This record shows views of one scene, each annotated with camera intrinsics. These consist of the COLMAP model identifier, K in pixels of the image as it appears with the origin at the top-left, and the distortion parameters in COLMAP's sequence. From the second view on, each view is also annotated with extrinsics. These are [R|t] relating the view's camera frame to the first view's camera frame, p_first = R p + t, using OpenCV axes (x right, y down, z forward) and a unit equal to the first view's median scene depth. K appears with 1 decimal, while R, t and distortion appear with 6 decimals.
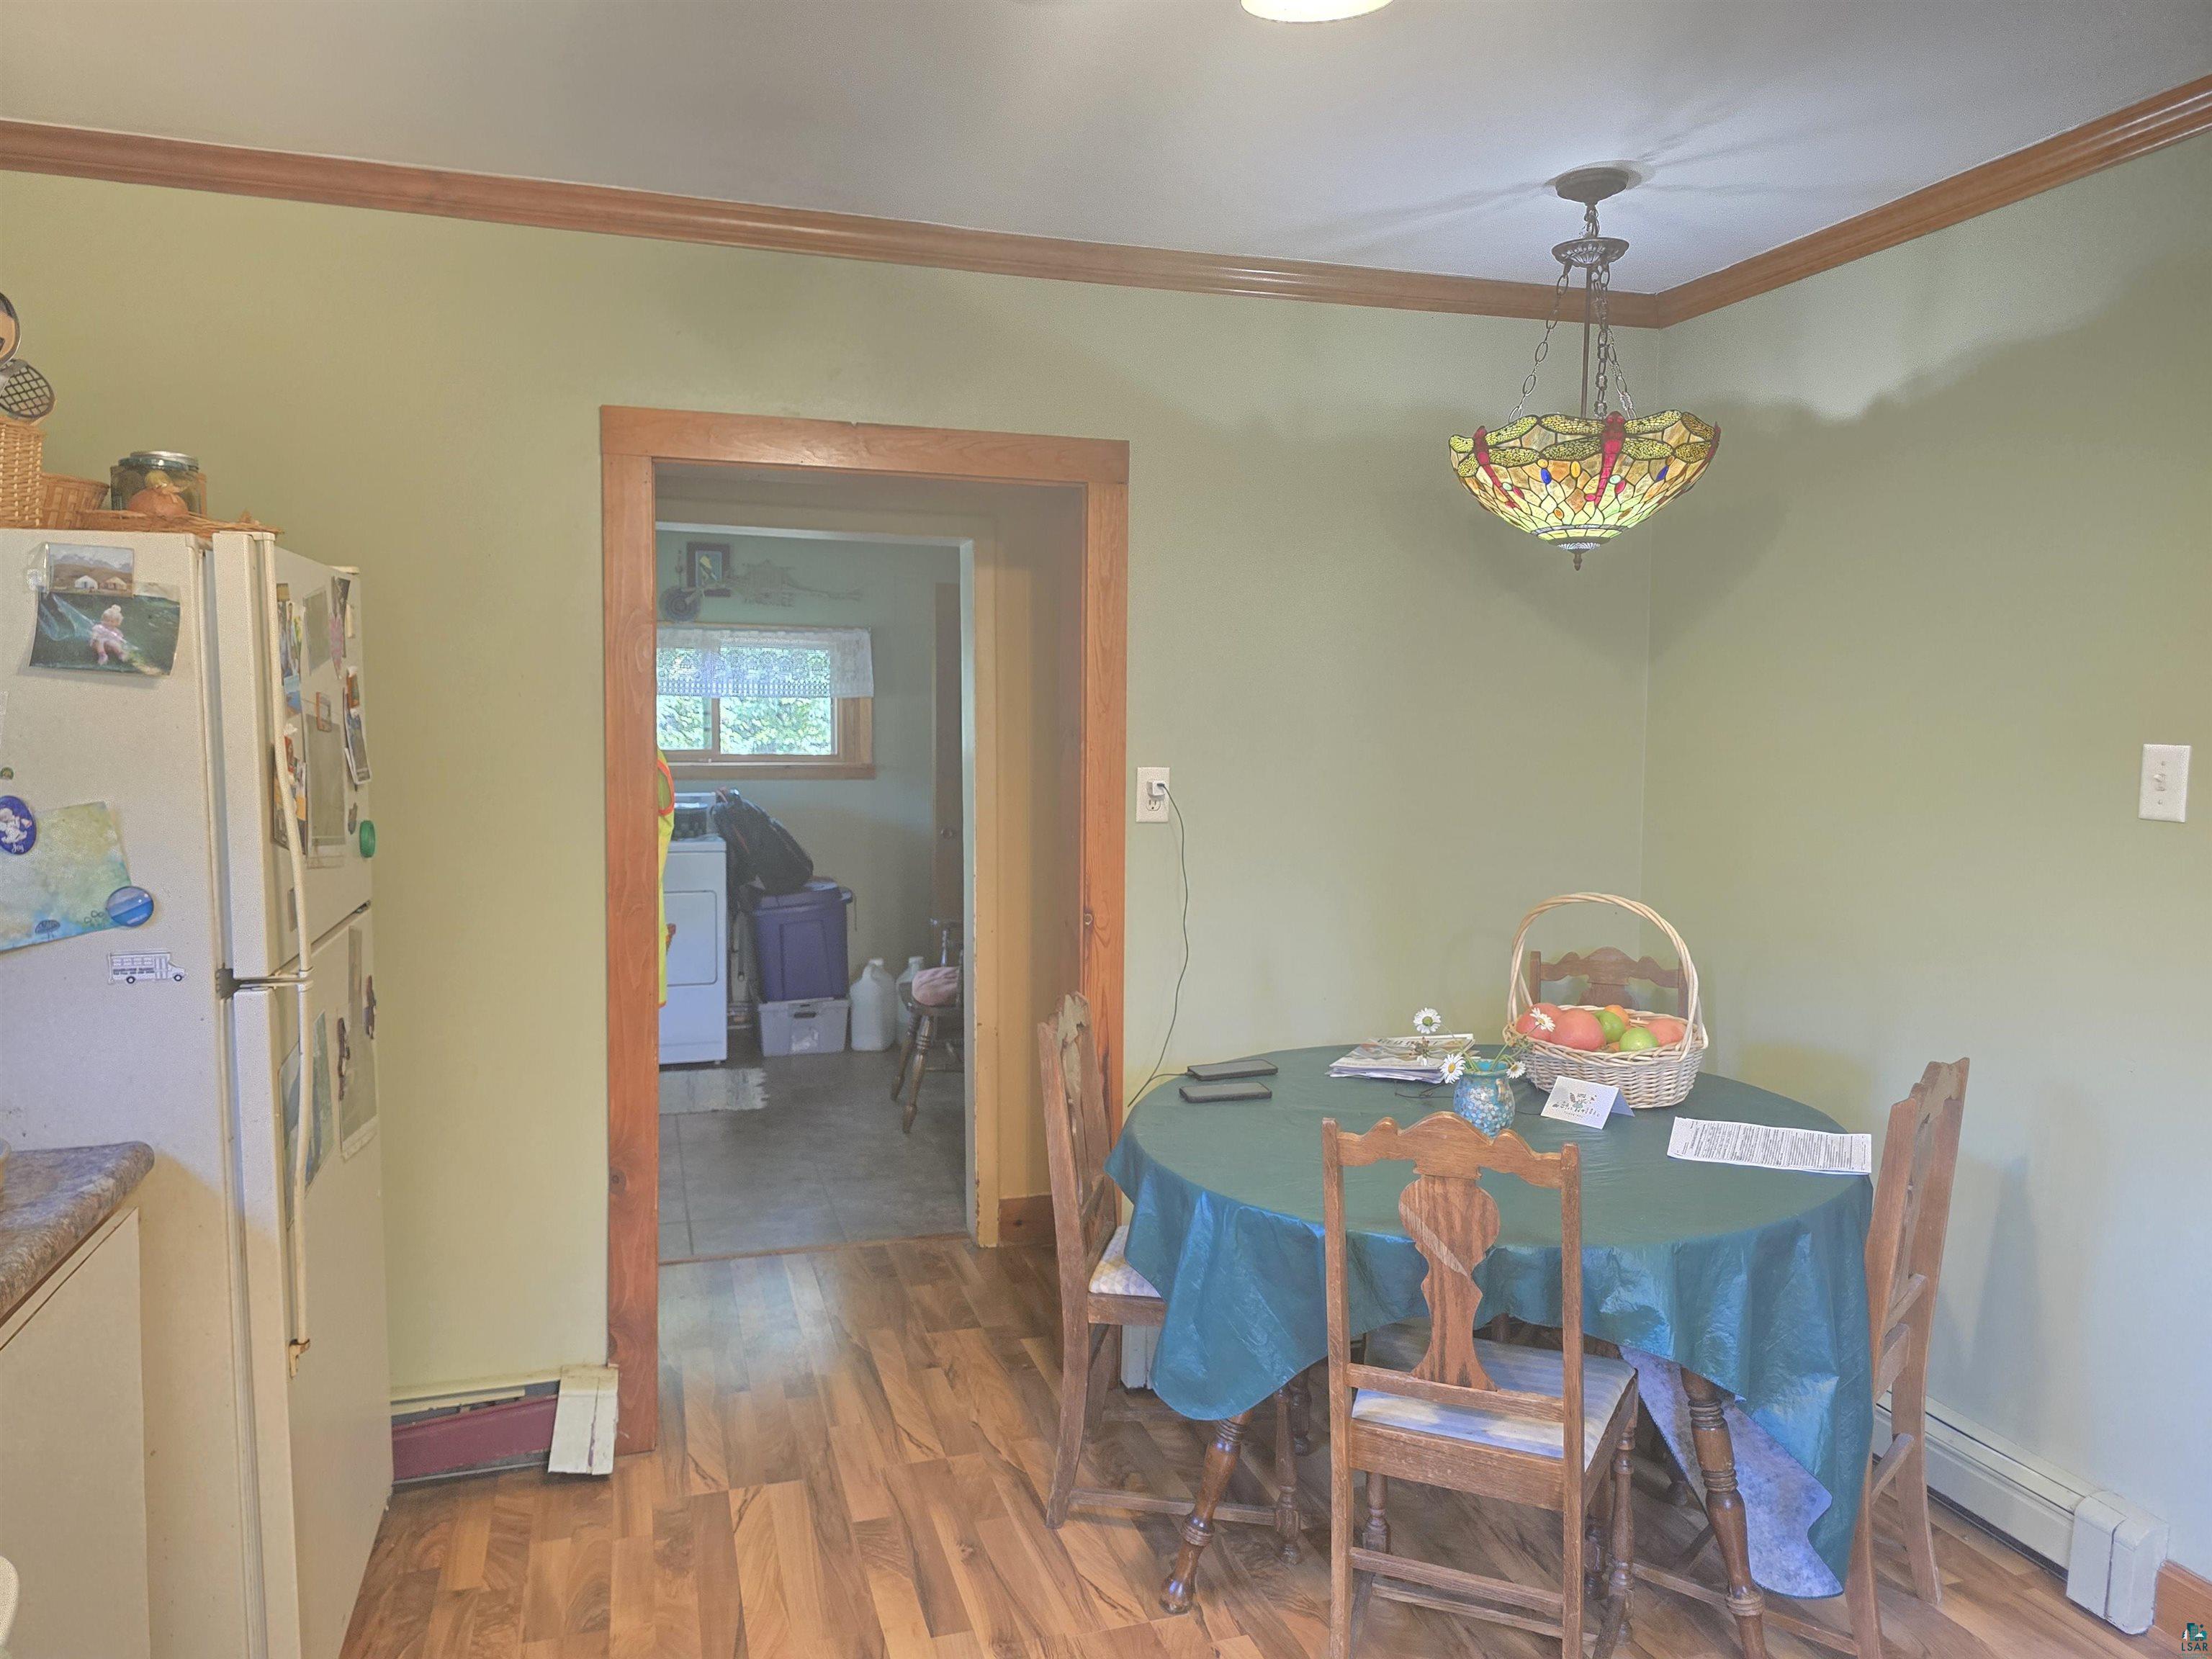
lens RADIAL K [[1494.6, 0, 1109.9], [0, 1494.6, 812.5], [0, 0, 1]] dist [0.052418, -0.060399]
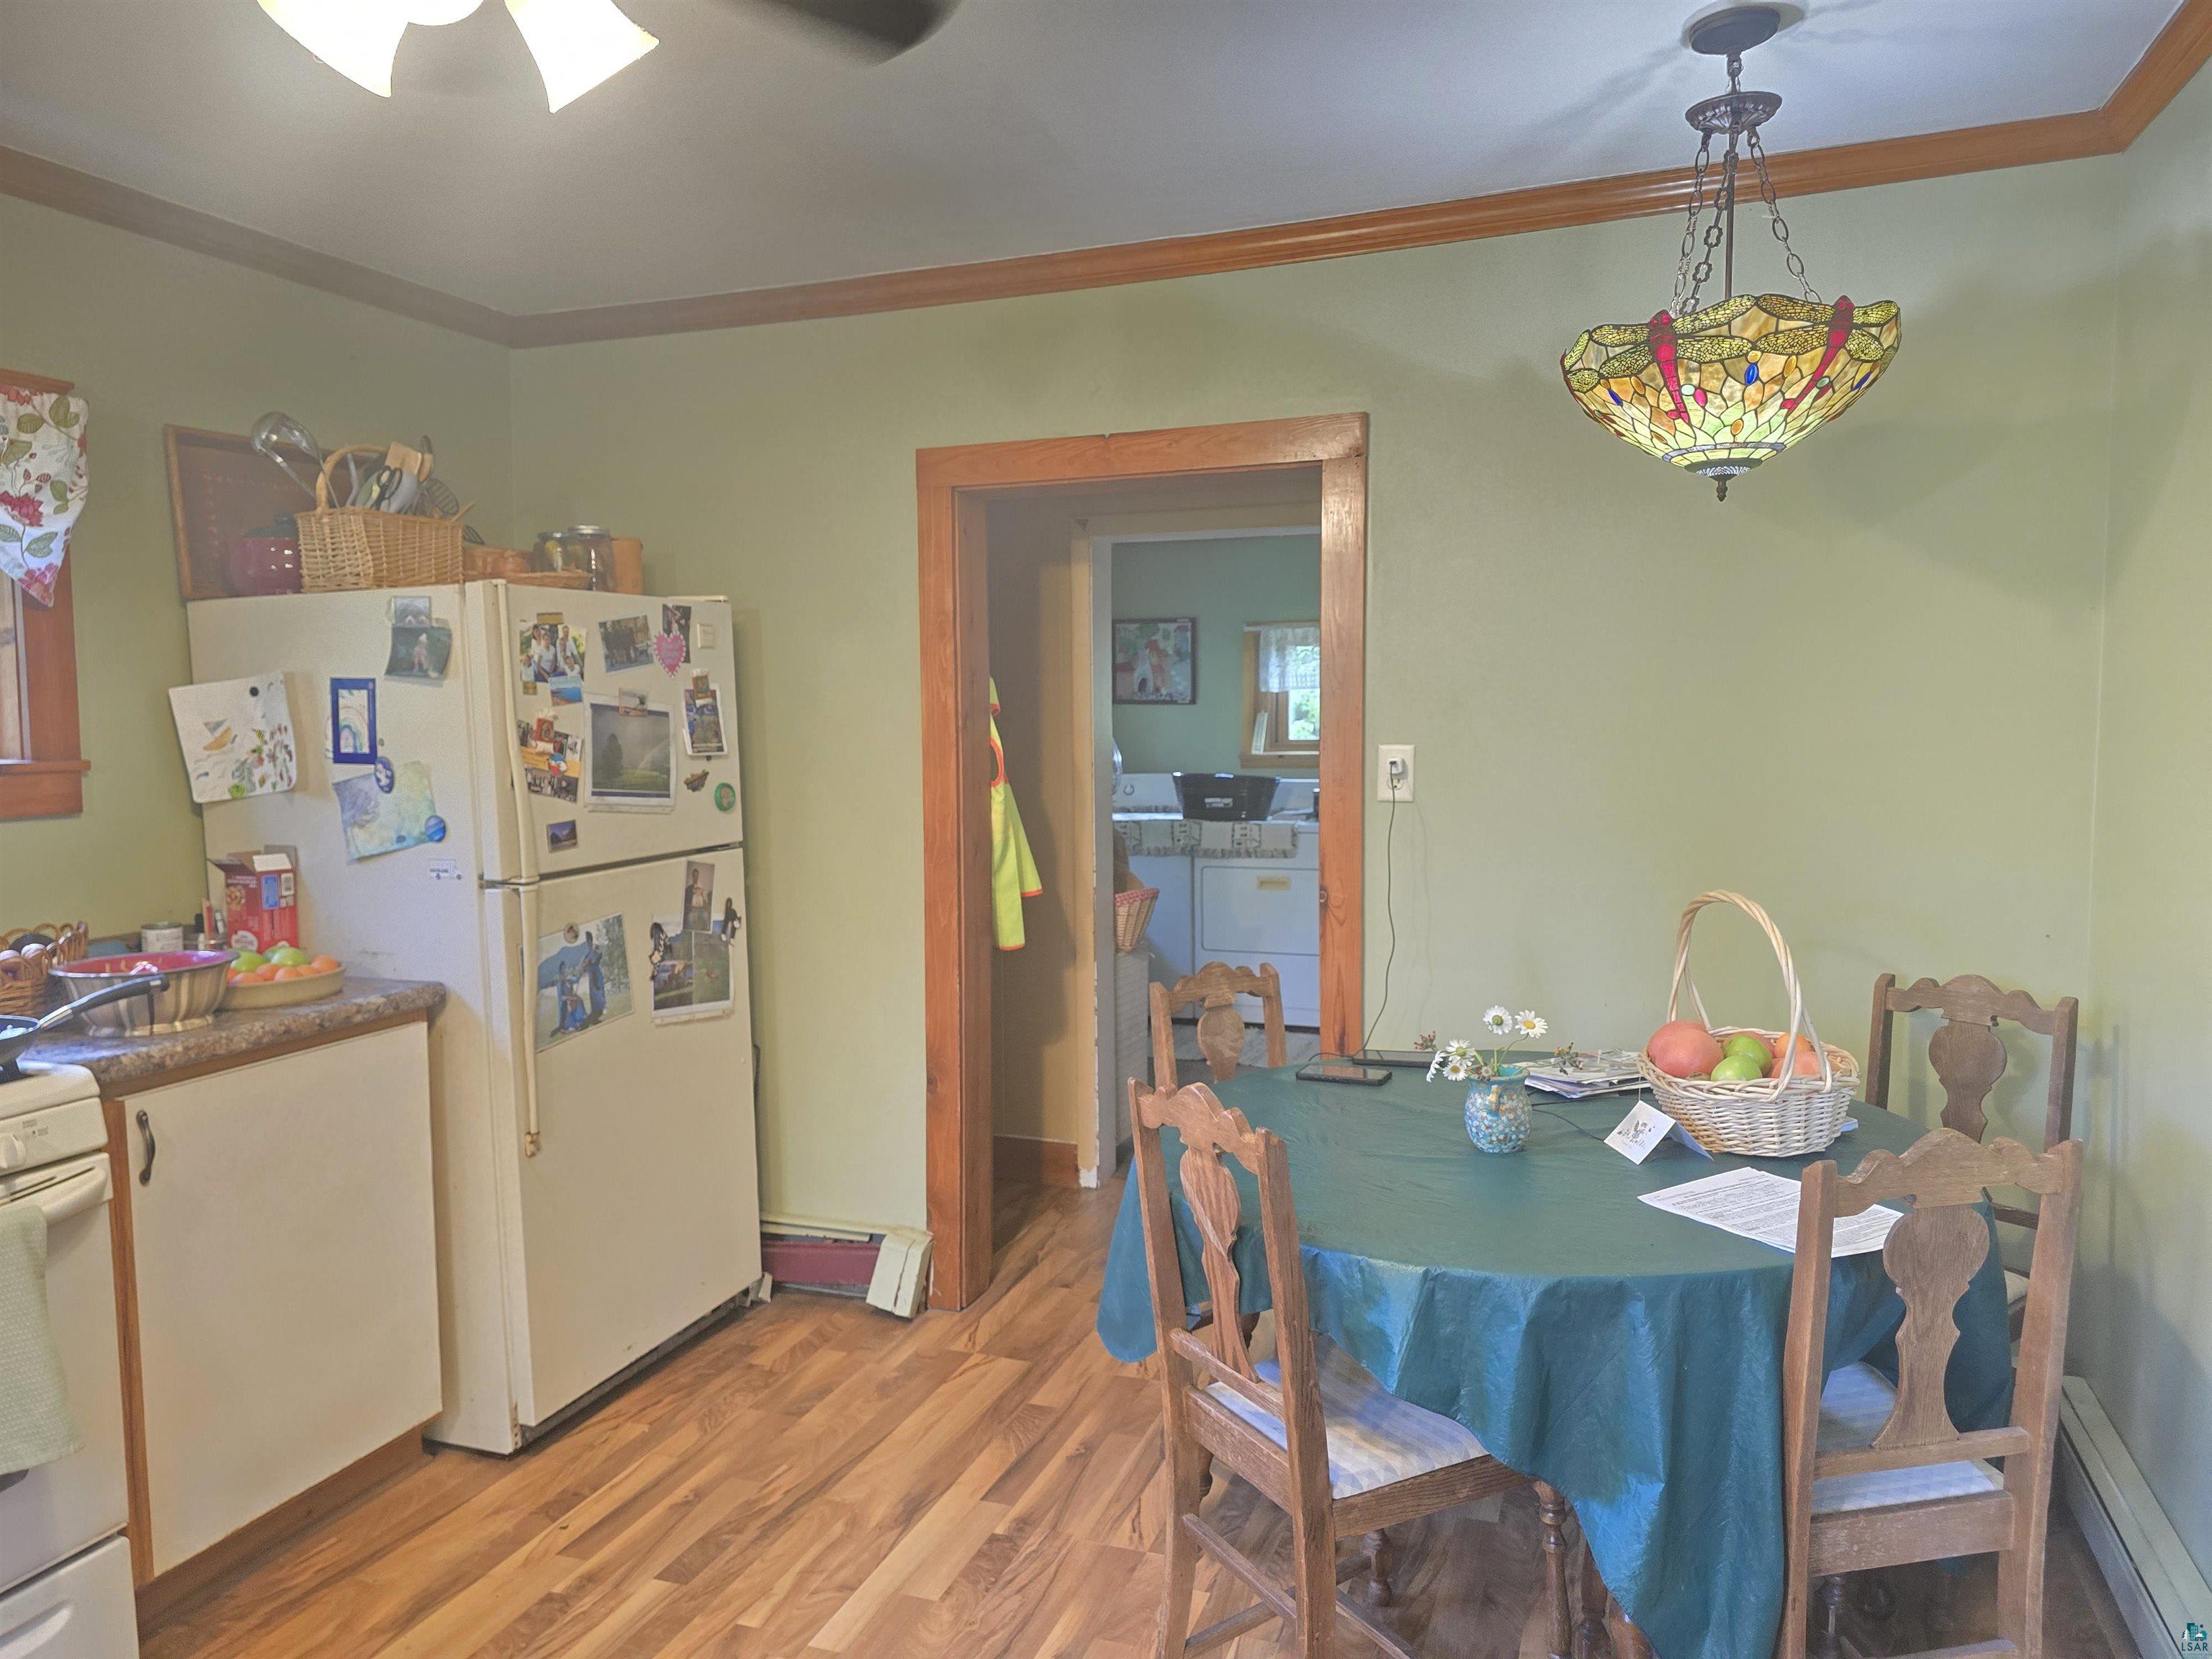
lens RADIAL K [[1495.0, 0, 1130.4], [0, 1495.0, 825.4], [0, 0, 1]] dist [0.057384, -0.059191]
pose [[0.790316, 0.029016, -0.612012, 0.607318], [-0.022441, 0.999579, 0.018413, 0.010263], [0.612288, -0.000818, 0.790634, 0.152424]]
